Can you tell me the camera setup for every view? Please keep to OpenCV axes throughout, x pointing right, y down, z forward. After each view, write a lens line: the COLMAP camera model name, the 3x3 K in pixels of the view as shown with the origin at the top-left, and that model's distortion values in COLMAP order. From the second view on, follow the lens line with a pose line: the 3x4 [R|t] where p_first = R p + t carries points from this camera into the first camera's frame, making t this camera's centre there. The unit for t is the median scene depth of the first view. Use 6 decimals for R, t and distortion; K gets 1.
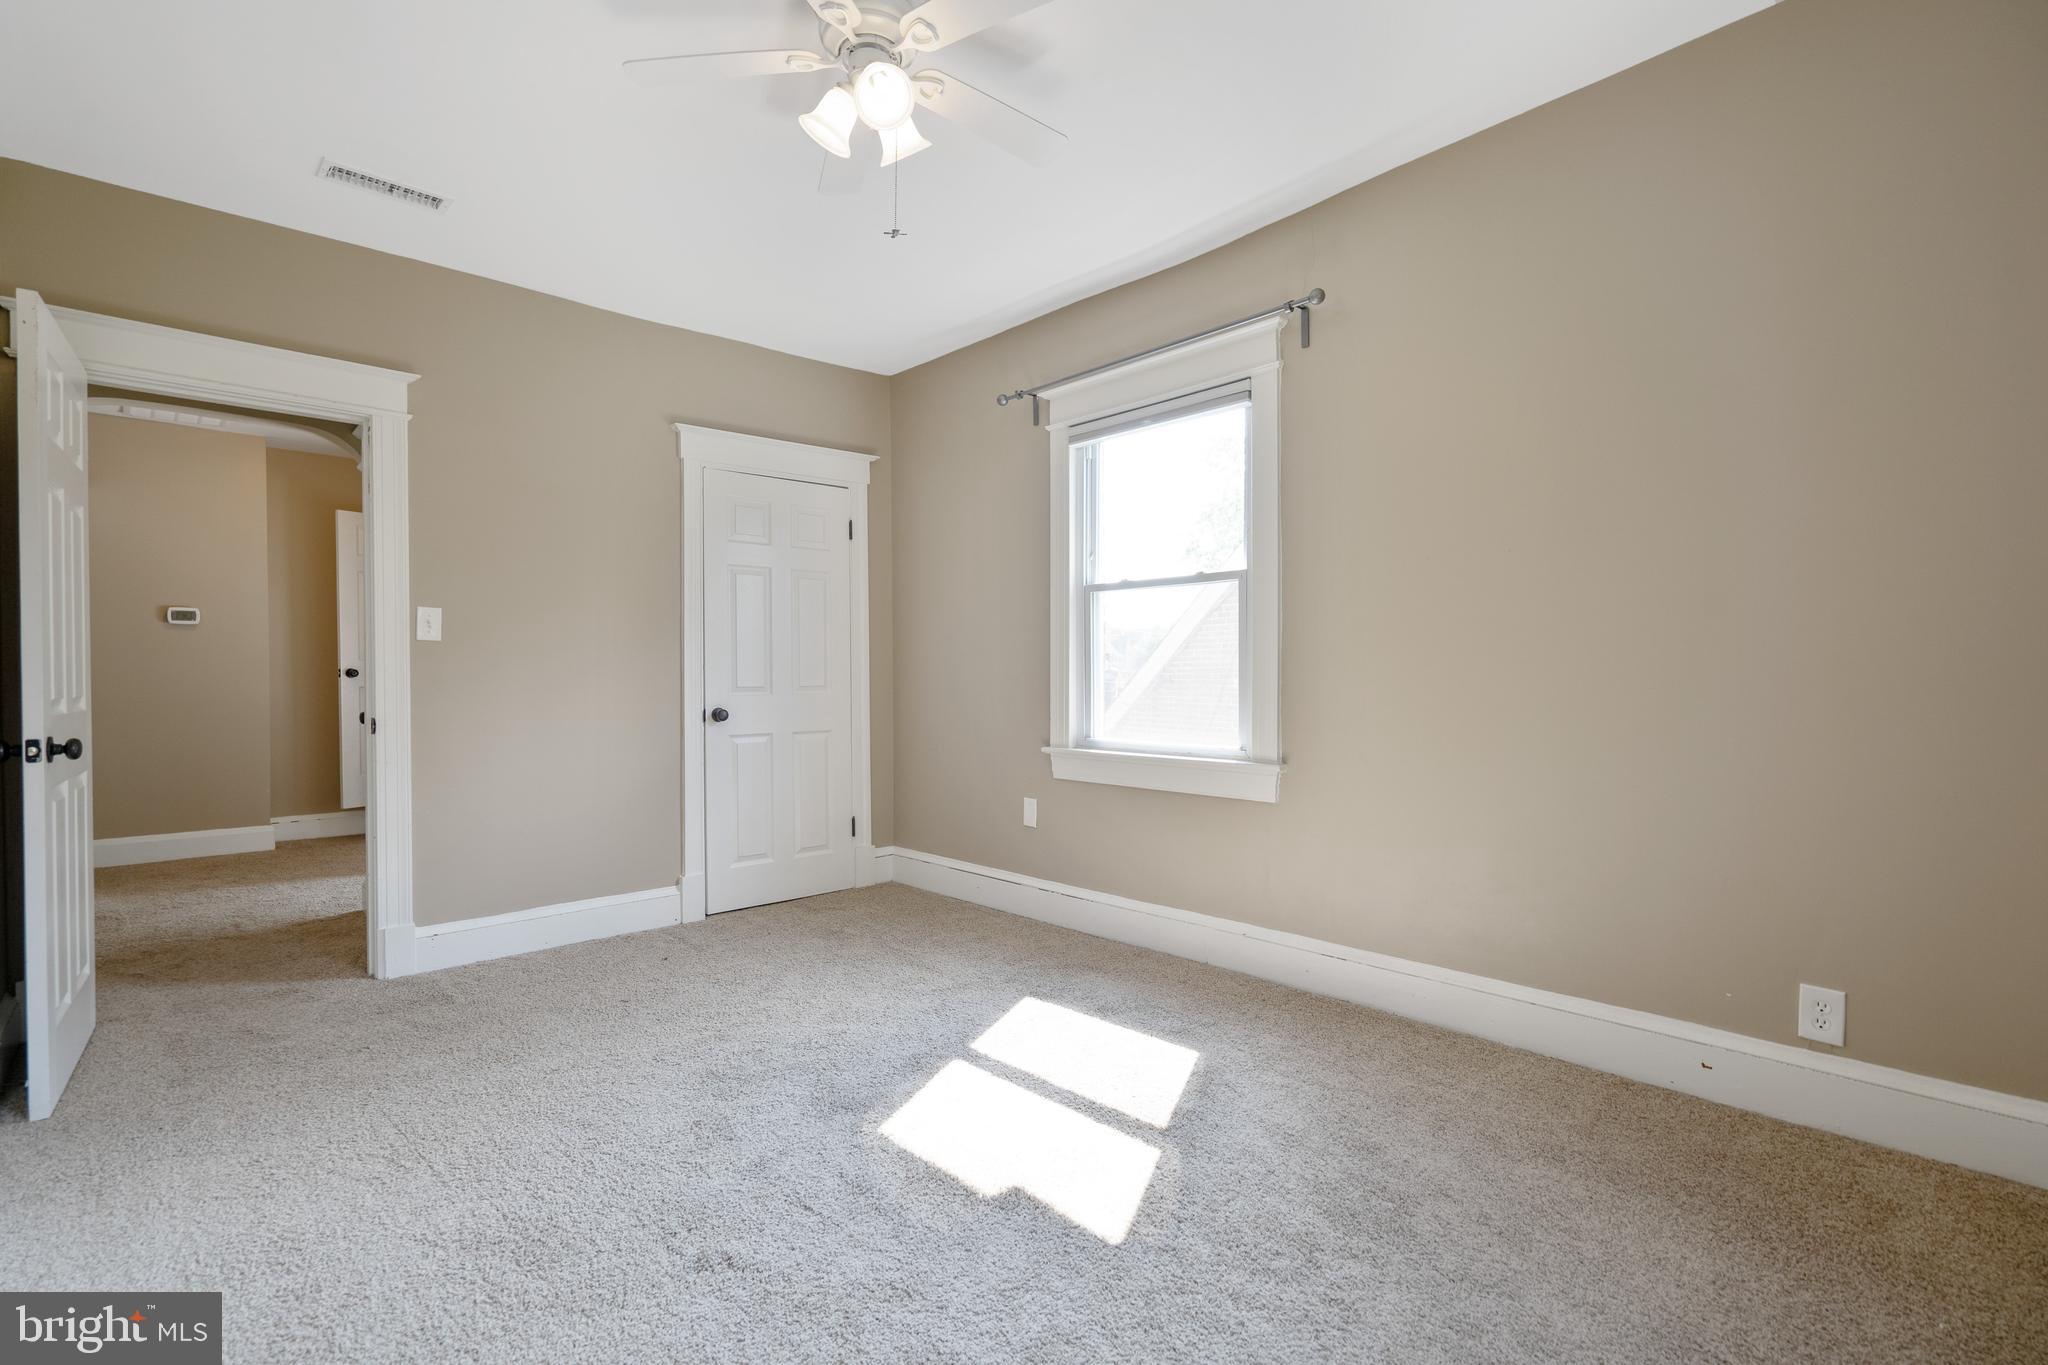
lens RADIAL K [[911.6, 0, 1015.5], [0, 911.6, 673.8], [0, 0, 1]] dist [0.001125, 0.000247]
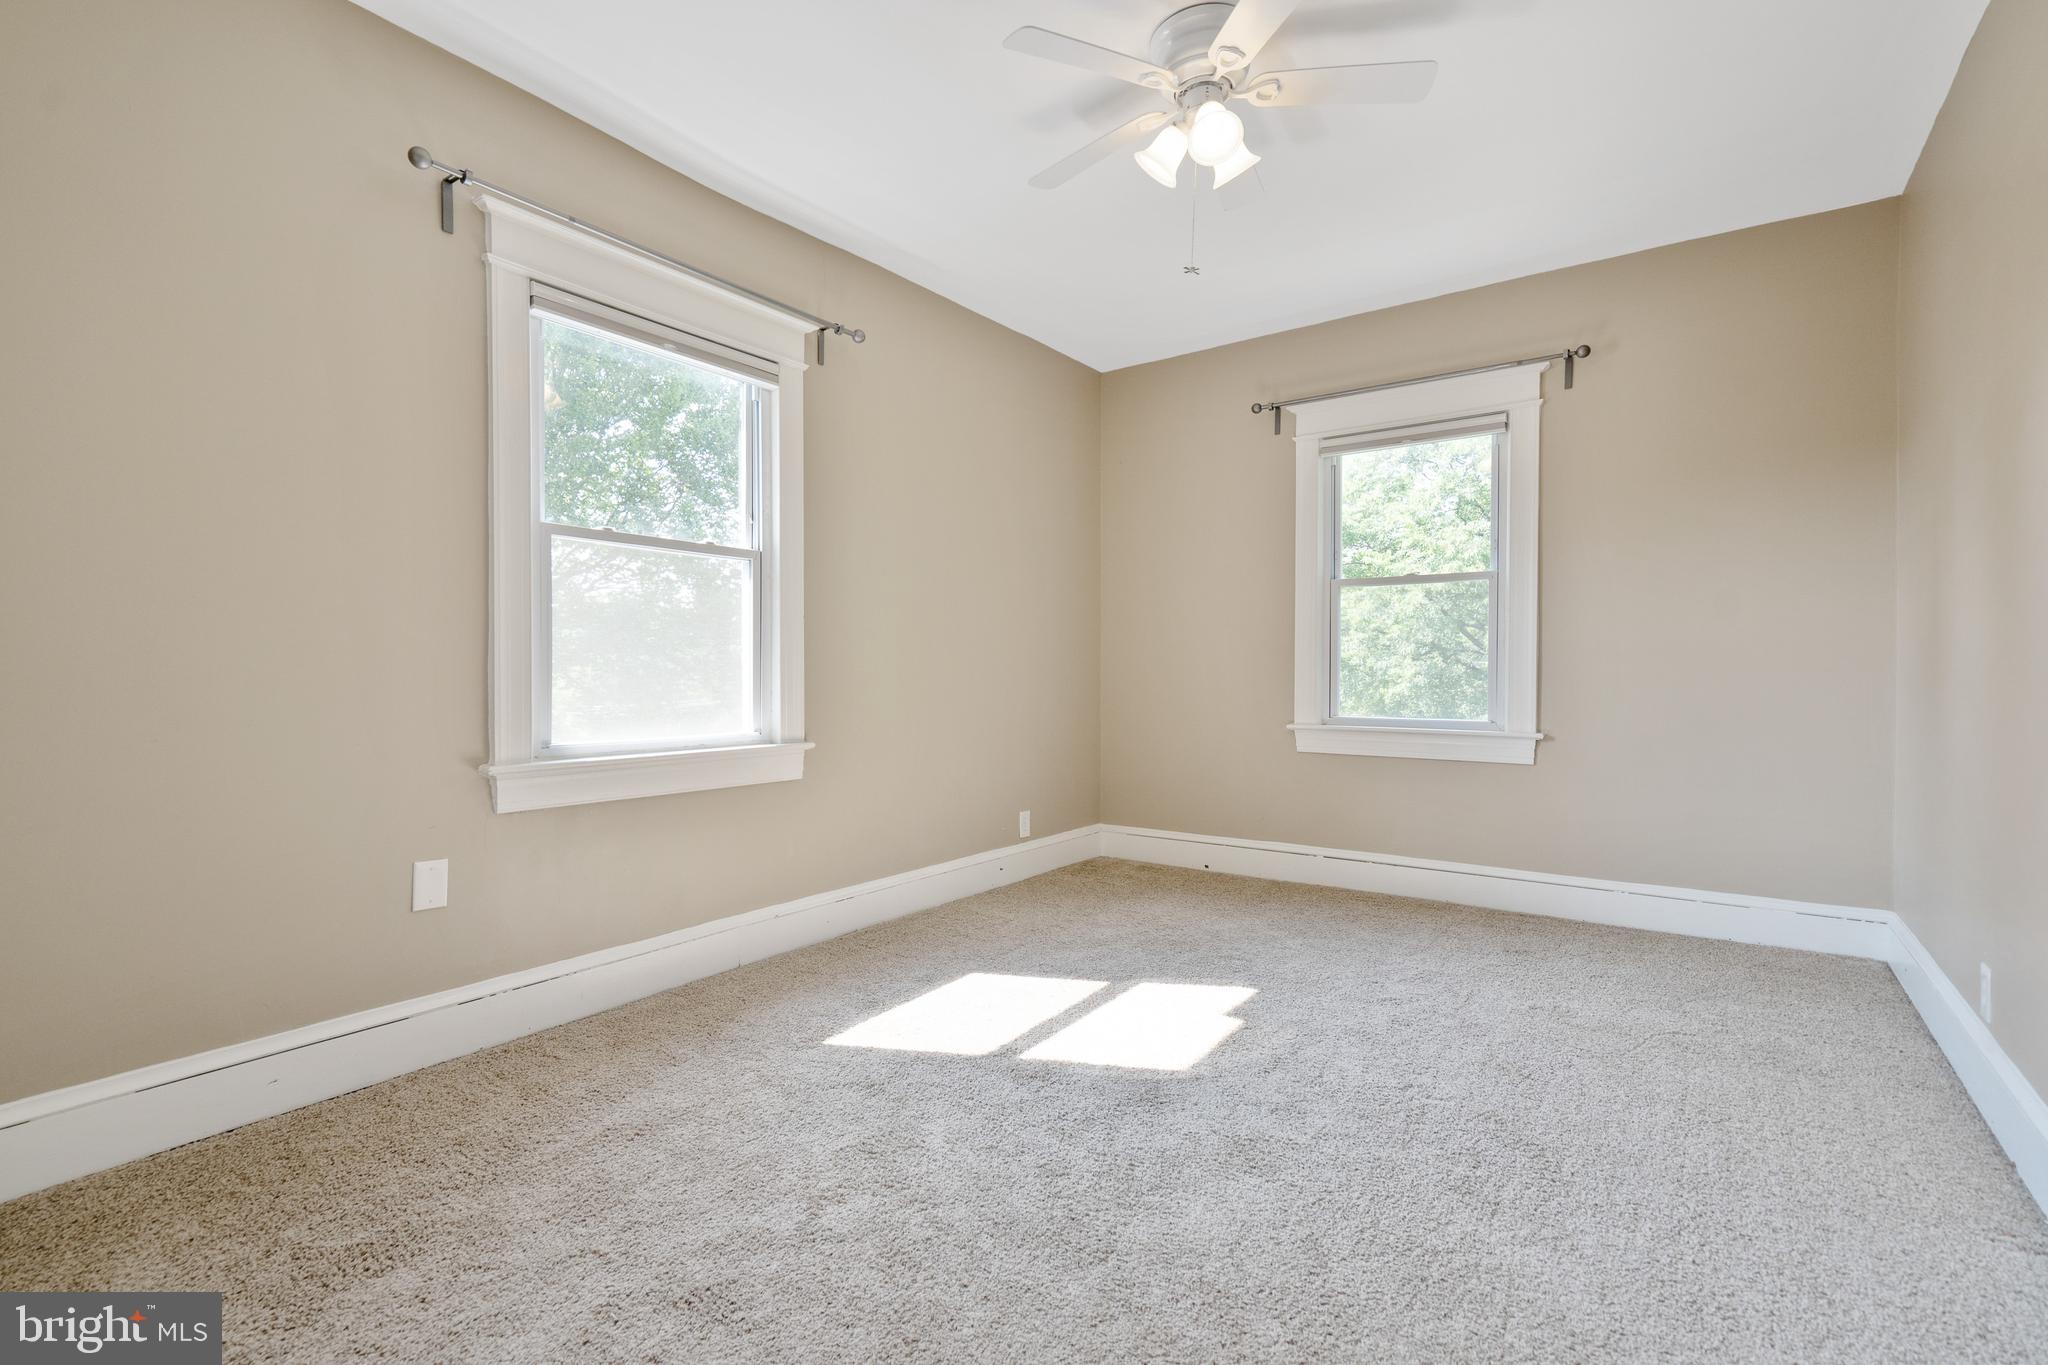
lens RADIAL K [[911.6, 0, 1015.5], [0, 911.6, 673.8], [0, 0, 1]] dist [0.001125, 0.000247]
pose [[-0.179743, 0.004905, 0.983701, -0.960787], [-0.003300, 0.999979, -0.005589, 0.029908], [-0.983708, -0.004251, -0.179723, 1.134232]]
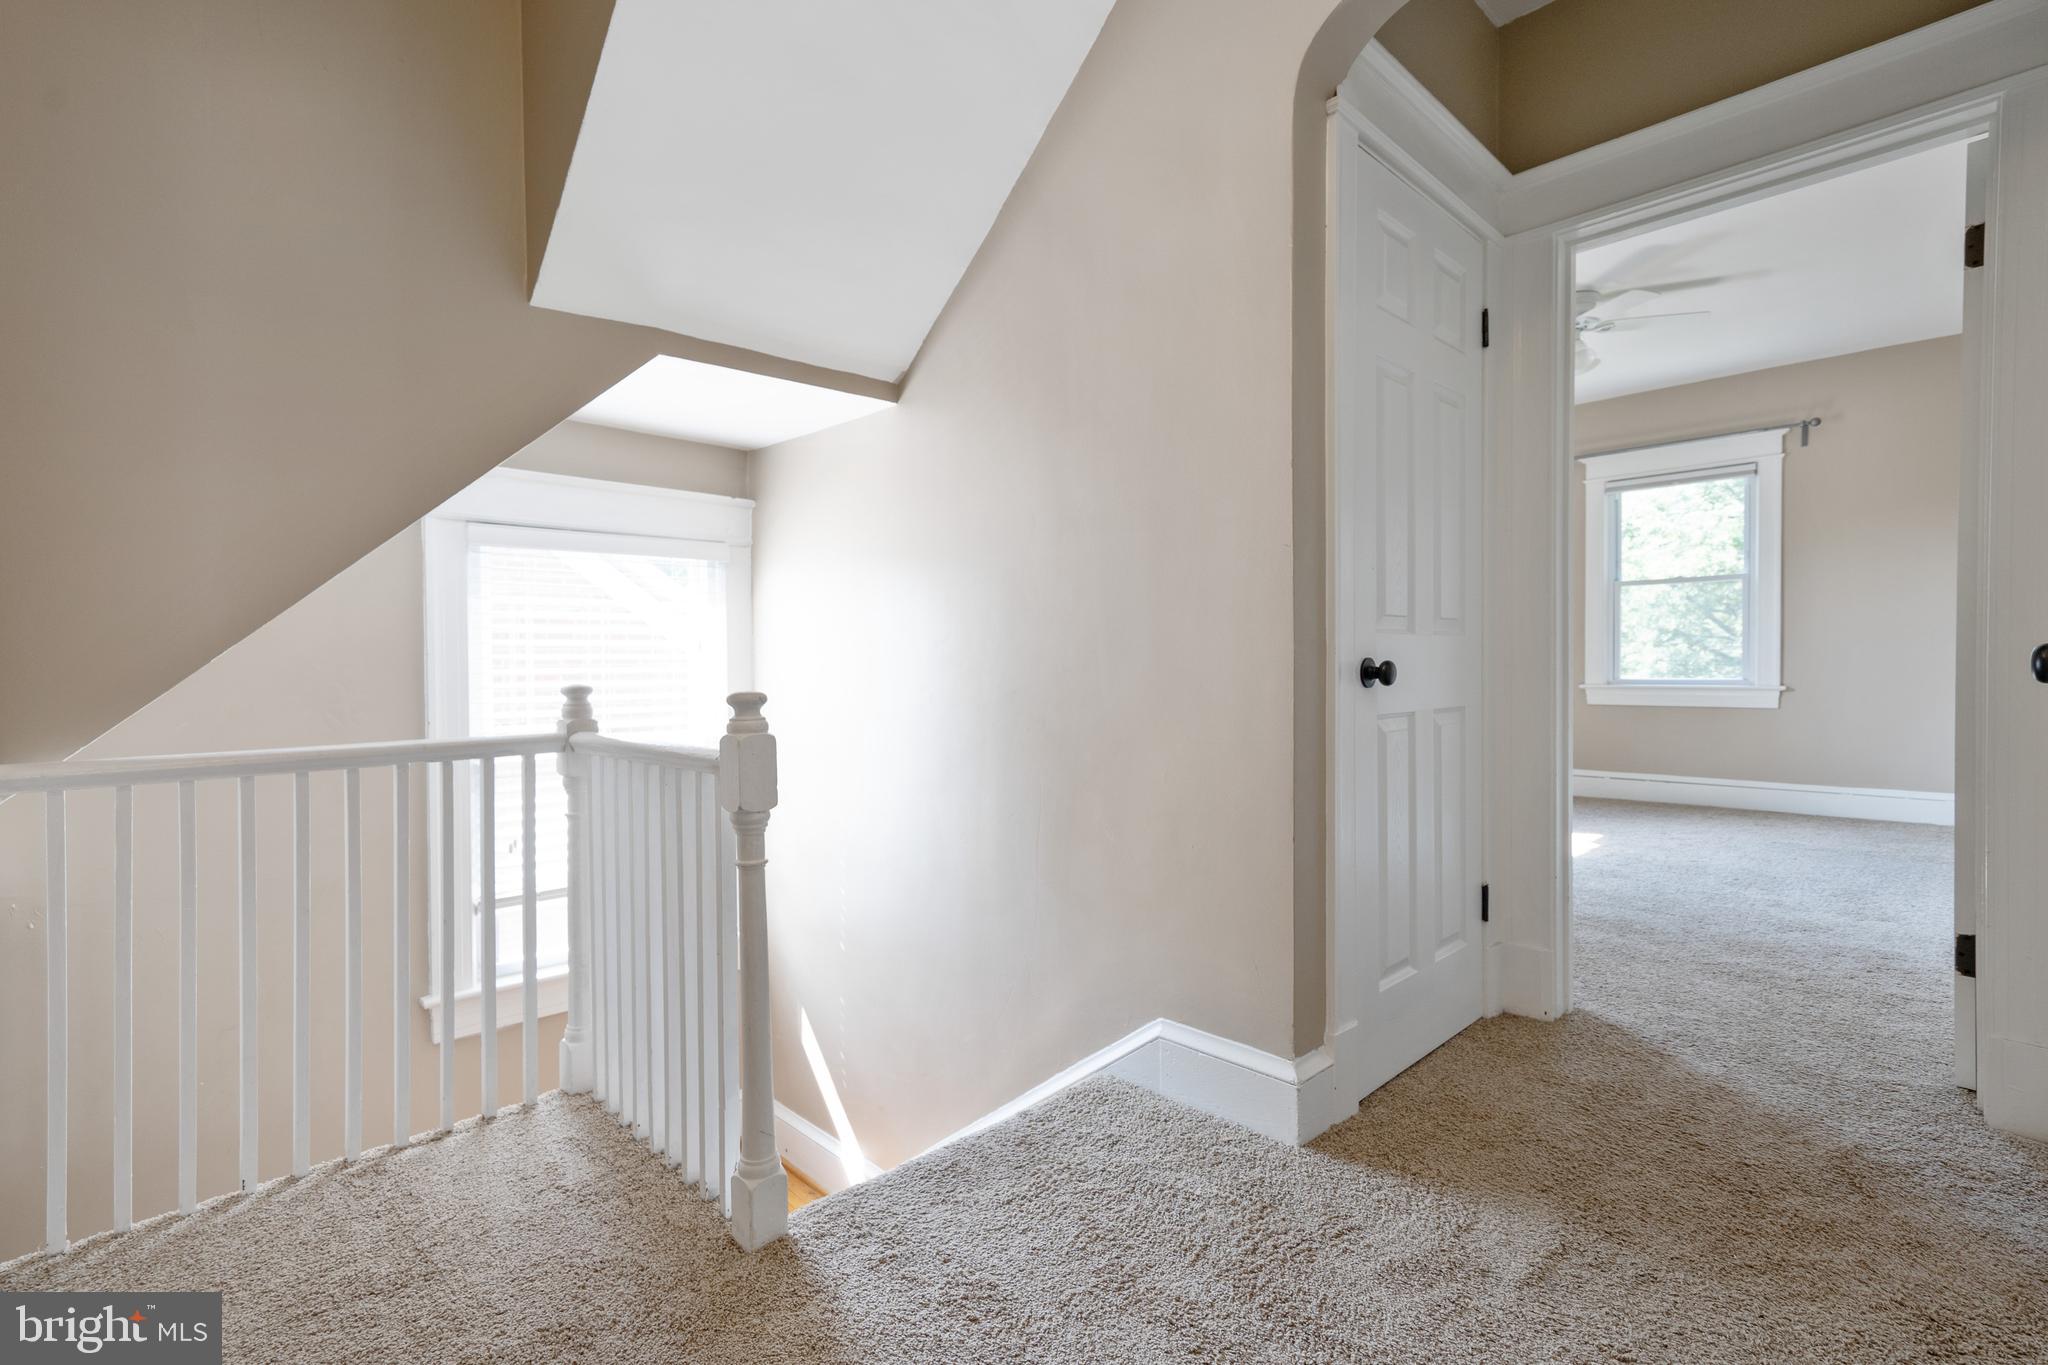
lens RADIAL K [[911.6, 0, 1015.5], [0, 911.6, 673.8], [0, 0, 1]] dist [0.001125, 0.000247]
pose [[0.012073, 0.000740, 0.999927, -1.742861], [0.002763, 0.999996, -0.000774, 0.078426], [-0.999923, 0.002772, 0.012071, 1.744649]]
